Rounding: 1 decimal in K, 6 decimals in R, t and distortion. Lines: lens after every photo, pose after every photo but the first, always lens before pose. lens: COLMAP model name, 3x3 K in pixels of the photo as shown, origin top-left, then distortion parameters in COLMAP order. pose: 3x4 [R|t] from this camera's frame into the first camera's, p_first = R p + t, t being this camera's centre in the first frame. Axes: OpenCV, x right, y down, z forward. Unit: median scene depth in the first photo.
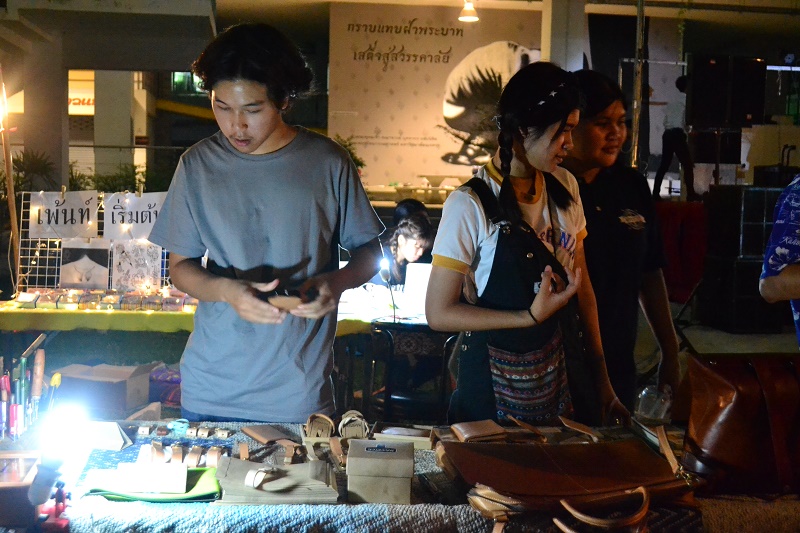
lens RADIAL K [[1095.0, 0, 399.6], [0, 1095.0, 268.4], [0, 0, 1]] dist [-0.021980, 0.000000]
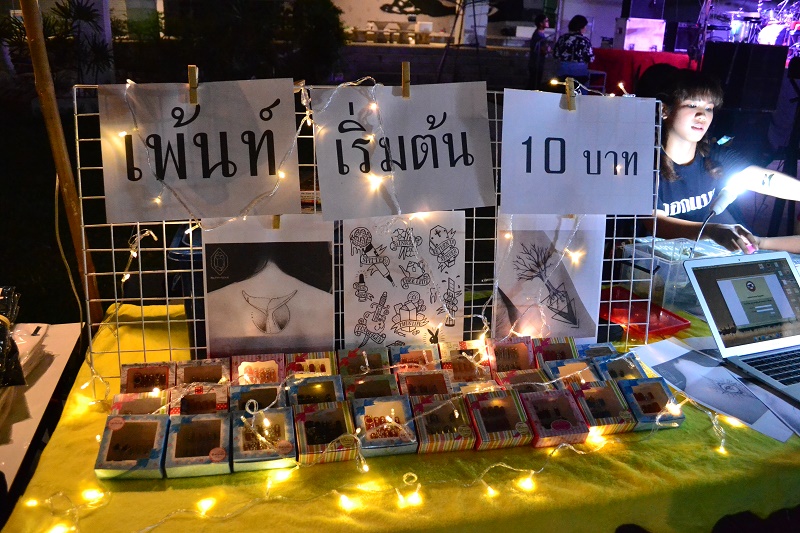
lens RADIAL K [[651.3, 0, 397.8], [0, 651.3, 262.0], [0, 0, 1]] dist [-0.066046, 0.002093]
pose [[0.992887, -0.028382, 0.115632, -0.269120], [-0.003979, 0.962721, 0.270468, -0.071135], [-0.118997, -0.269004, 0.955760, 0.782992]]
